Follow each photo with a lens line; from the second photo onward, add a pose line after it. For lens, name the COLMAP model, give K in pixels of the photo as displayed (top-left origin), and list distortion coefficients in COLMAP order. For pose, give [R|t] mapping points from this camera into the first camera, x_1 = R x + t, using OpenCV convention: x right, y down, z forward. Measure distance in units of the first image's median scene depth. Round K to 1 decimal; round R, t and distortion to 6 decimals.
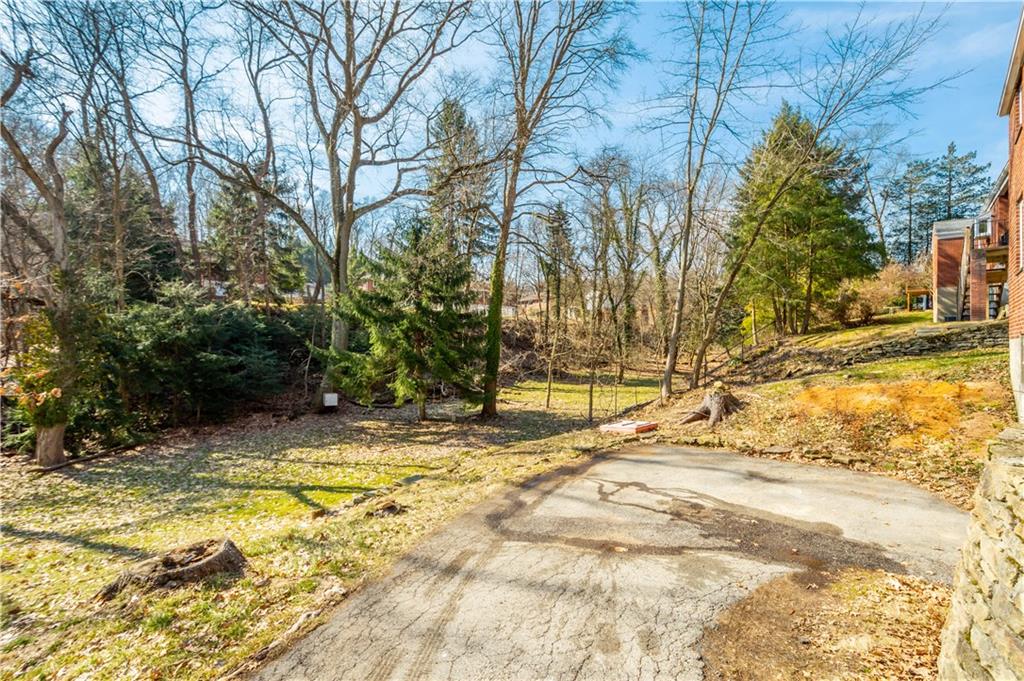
lens RADIAL K [[447.6, 0, 513.9], [0, 447.6, 336.4], [0, 0, 1]] dist [0.010038, -0.002354]
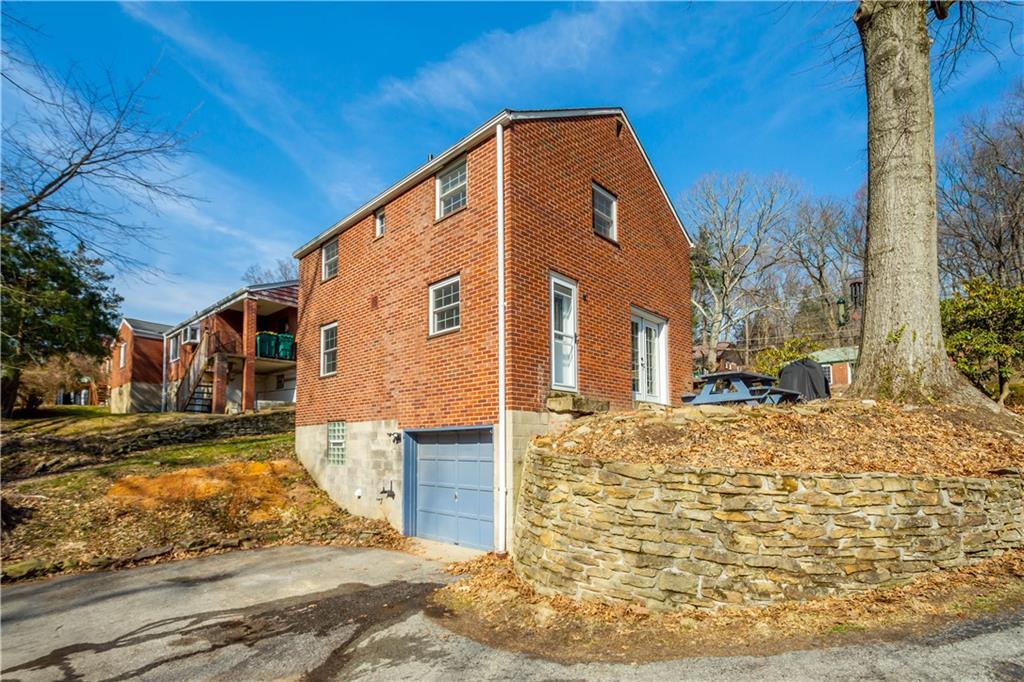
lens RADIAL K [[477.3, 0, 499.0], [0, 477.3, 415.7], [0, 0, 1]] dist [0.005331, 0.000223]
pose [[0.034829, 0.068897, 0.997016, -0.186249], [-0.023125, 0.997409, -0.068116, 0.040179], [-0.999126, -0.020683, 0.036332, 0.264895]]
